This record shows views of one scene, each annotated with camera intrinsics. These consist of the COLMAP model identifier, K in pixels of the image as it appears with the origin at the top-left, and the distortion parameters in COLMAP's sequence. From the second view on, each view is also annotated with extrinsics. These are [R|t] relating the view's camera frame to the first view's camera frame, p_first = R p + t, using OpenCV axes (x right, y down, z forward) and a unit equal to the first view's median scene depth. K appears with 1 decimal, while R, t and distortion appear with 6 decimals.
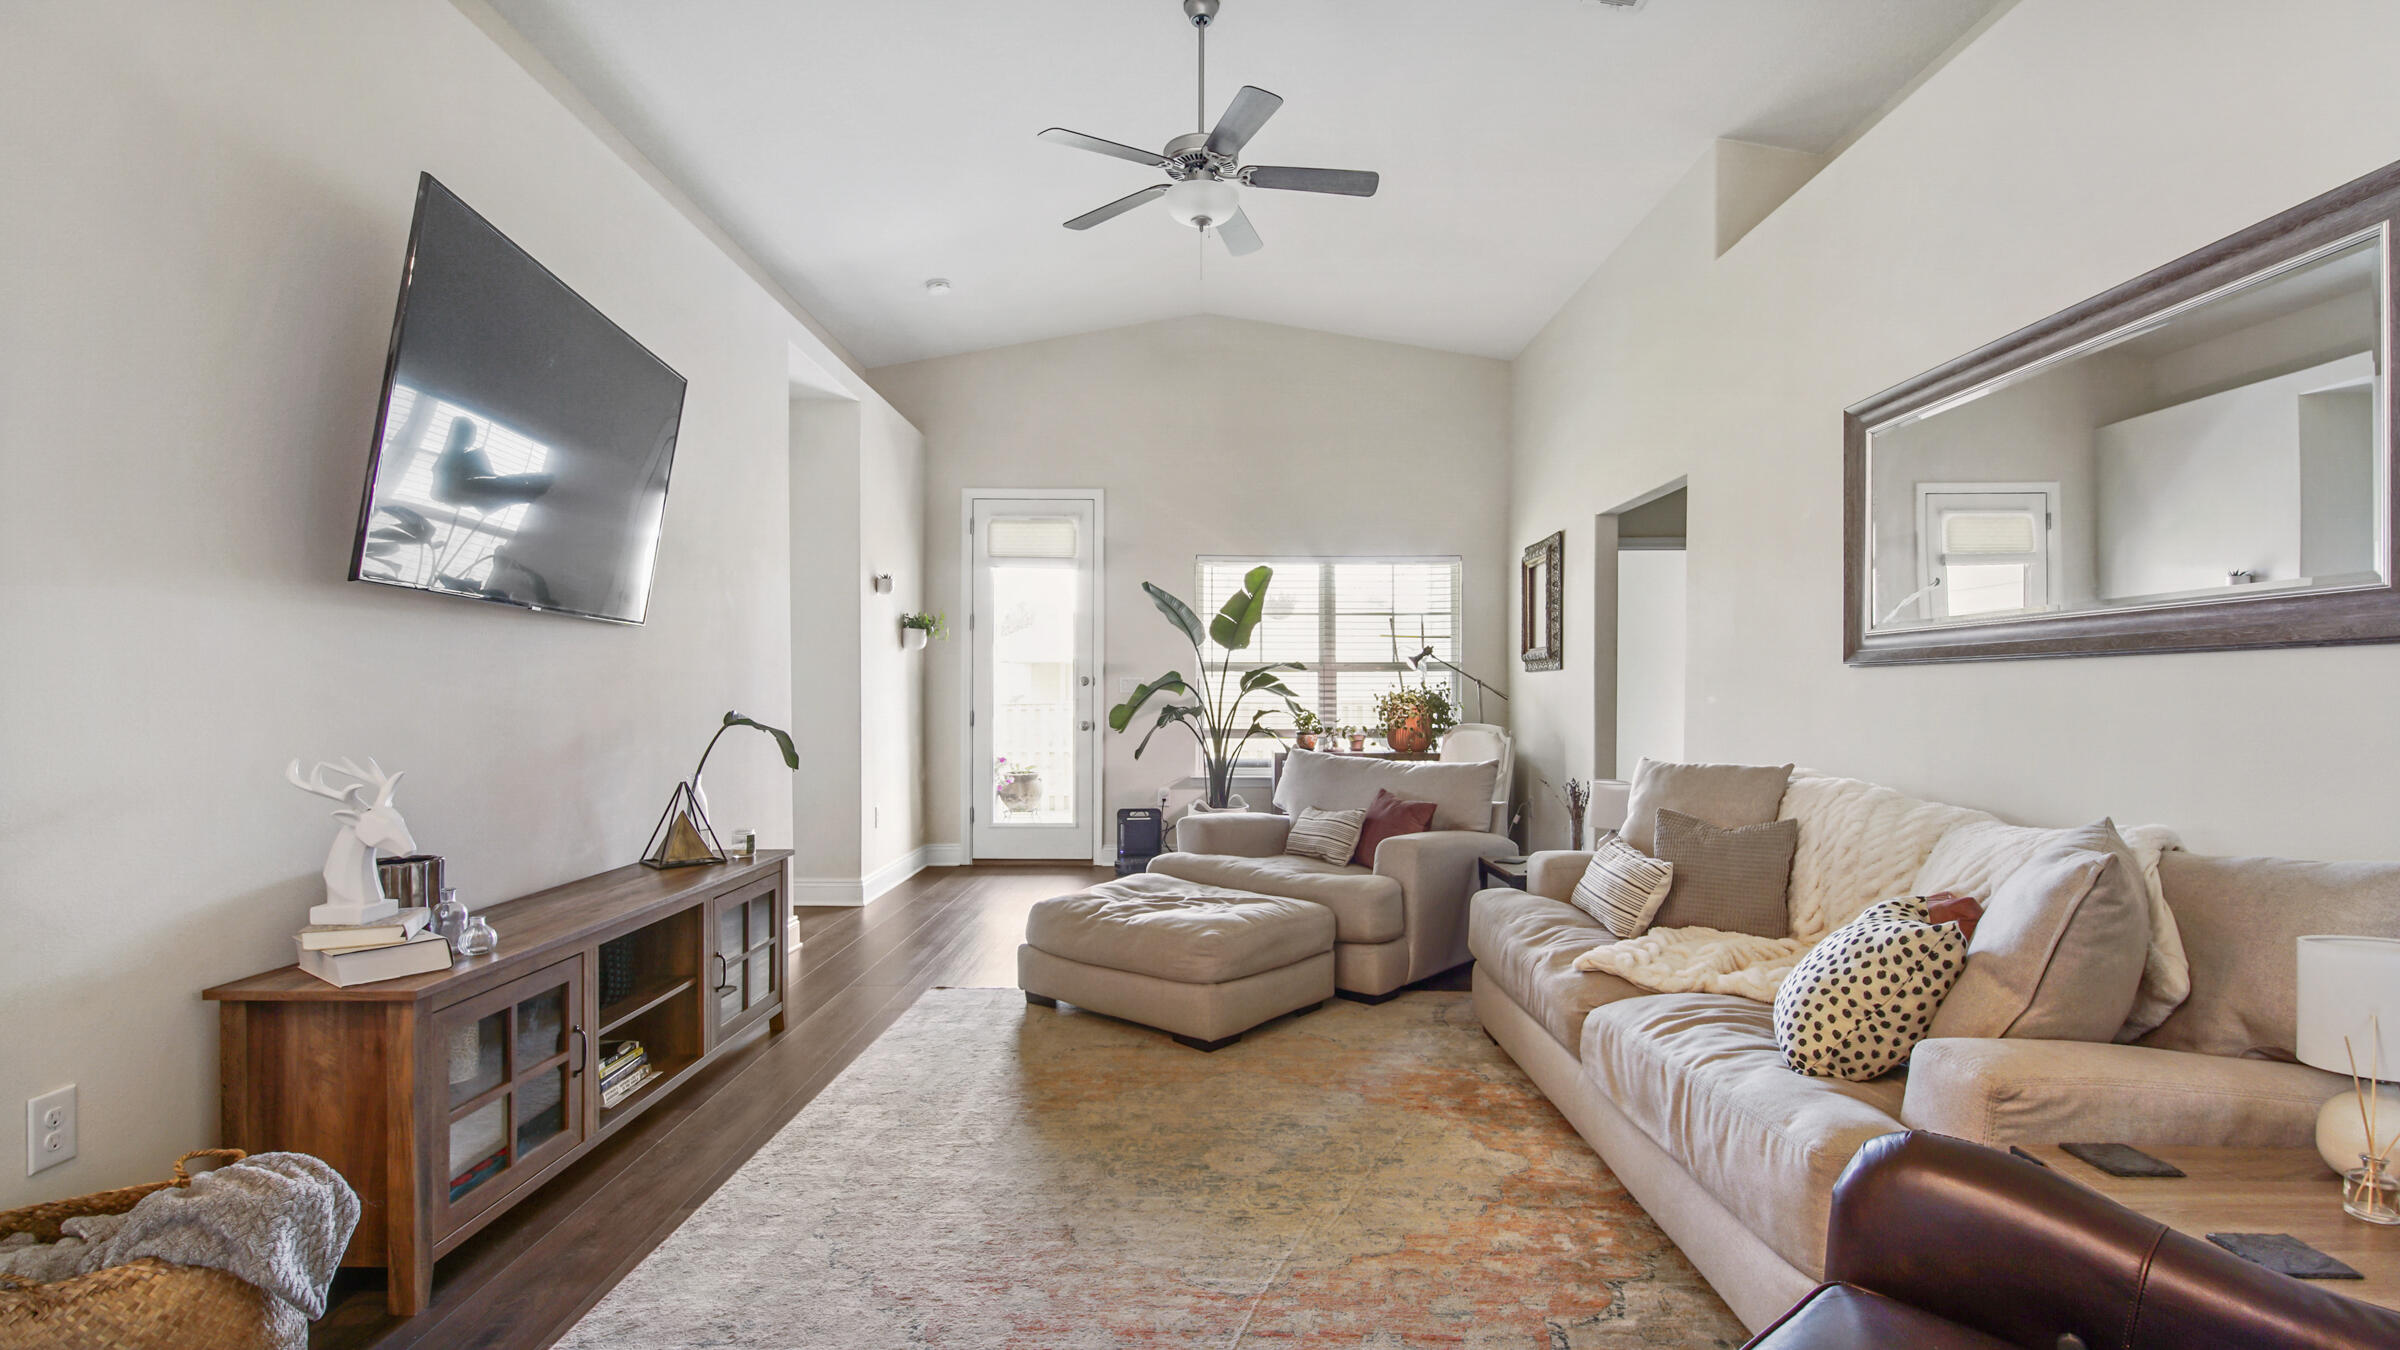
lens RADIAL K [[1096.3, 0, 1188.8], [0, 1096.3, 692.4], [0, 0, 1]] dist [0.015455, -0.008613]
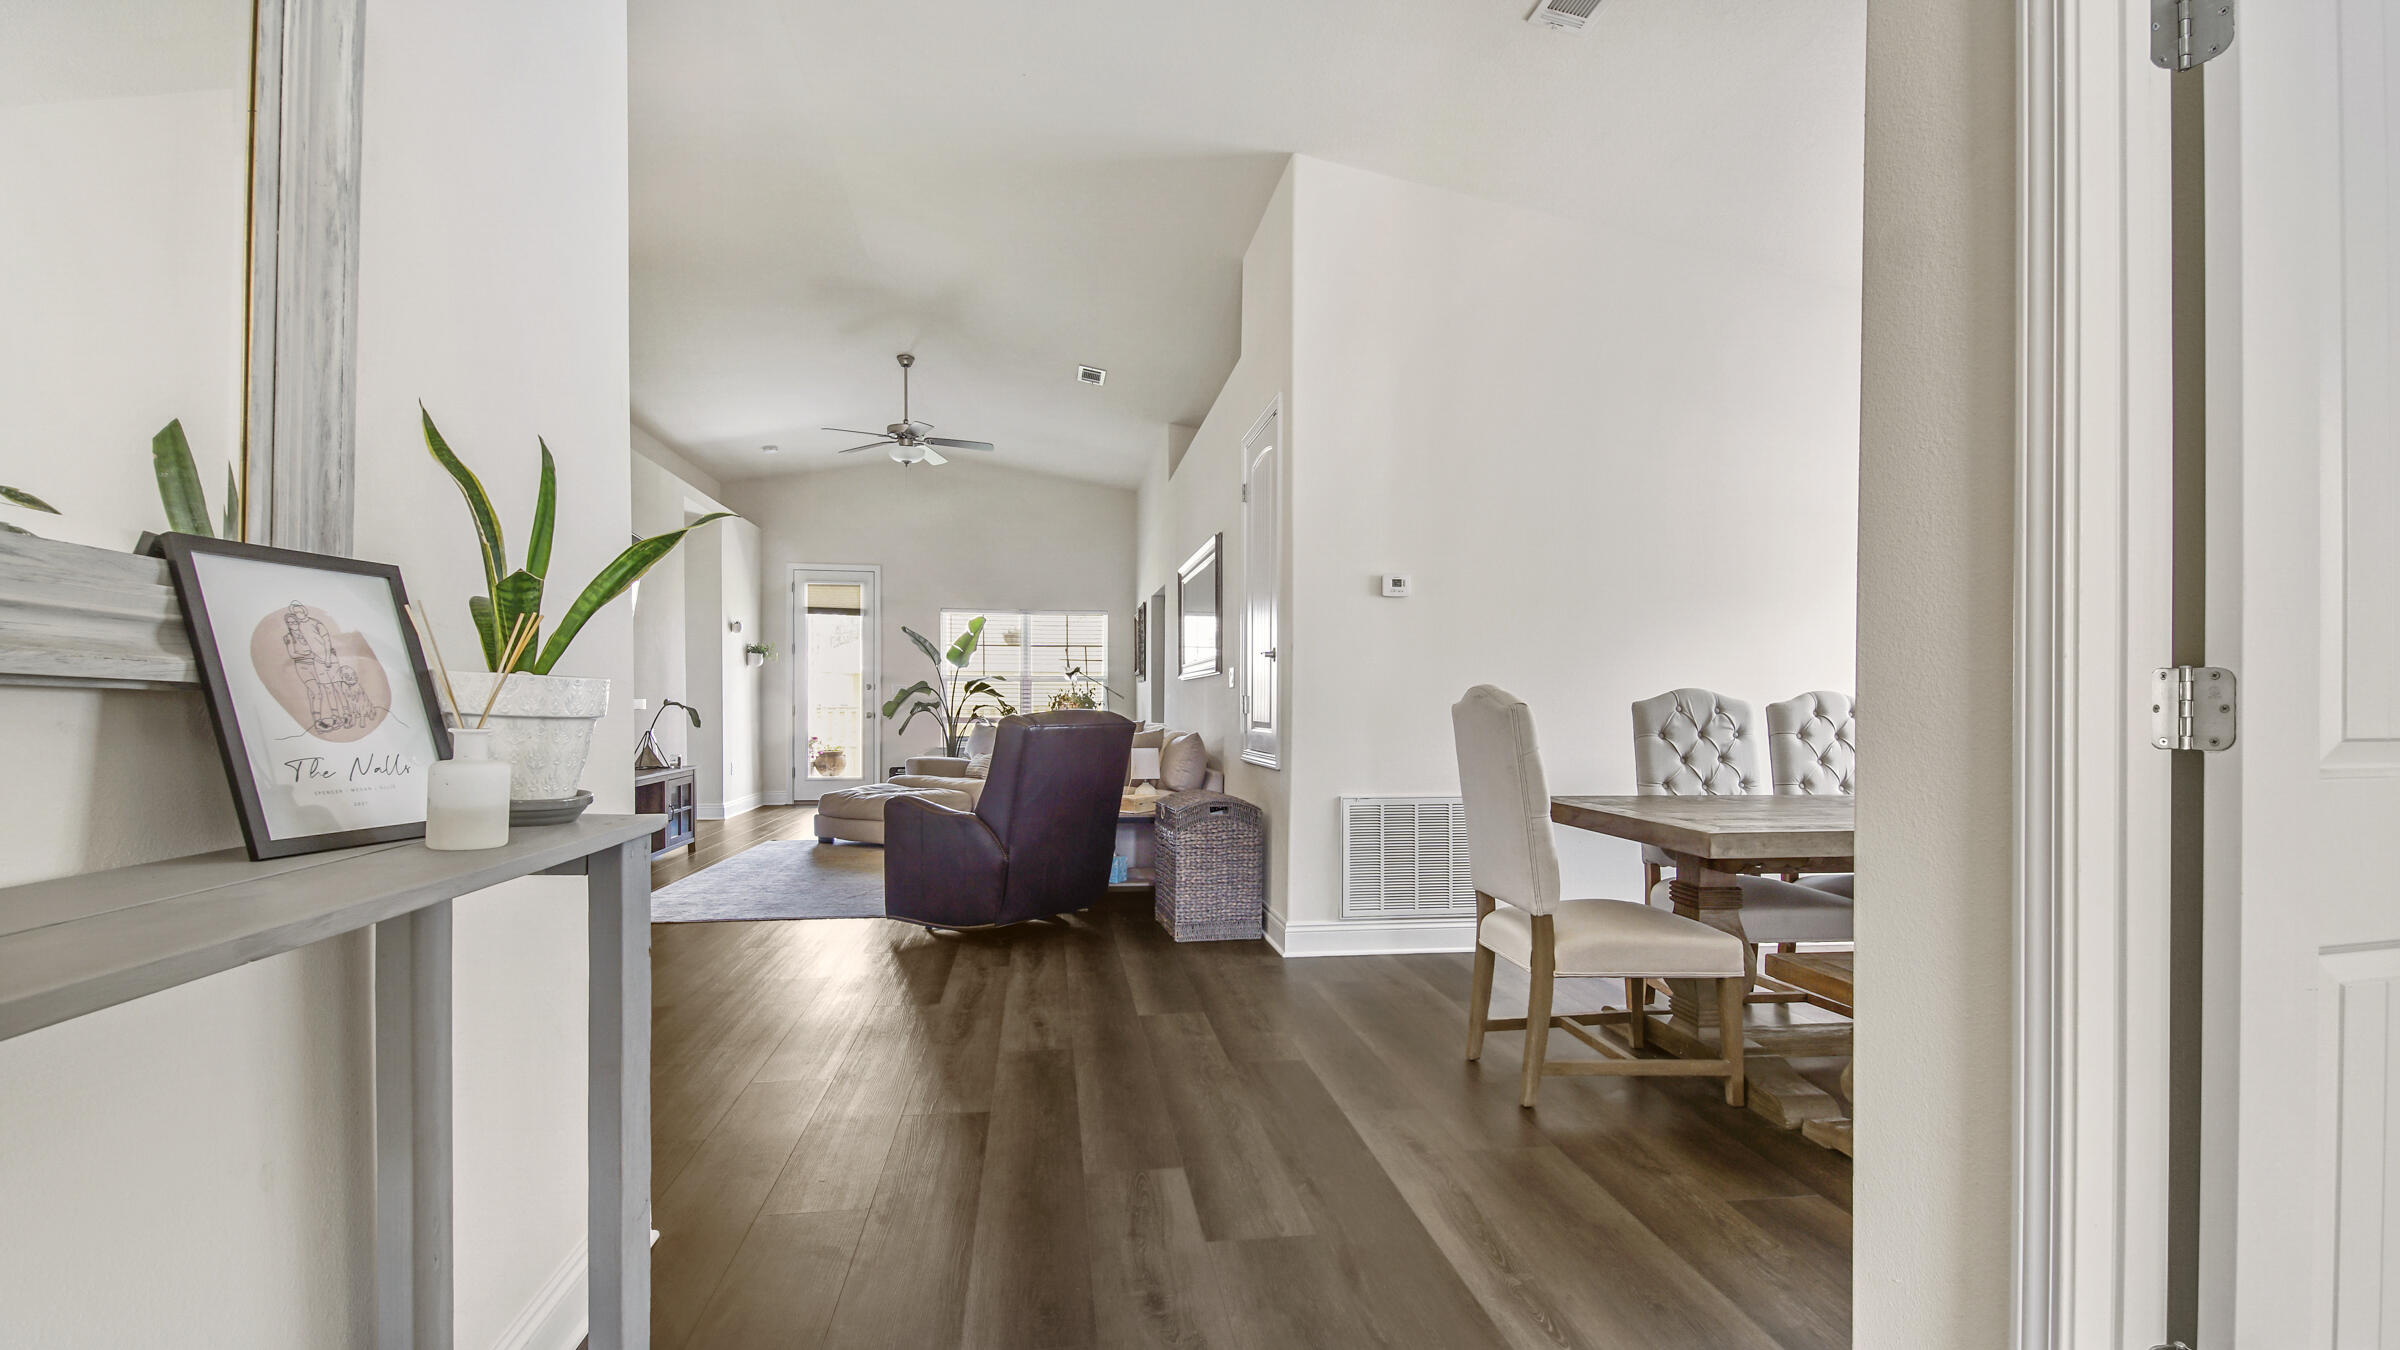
lens RADIAL K [[1096.3, 0, 1203.3], [0, 1096.3, 710.1], [0, 0, 1]] dist [0.015455, -0.008613]
pose [[0.988260, 0.001096, 0.152777, 0.148412], [-0.001767, 0.999989, 0.004256, 0.016150], [-0.152770, -0.004476, 0.988252, -0.671647]]
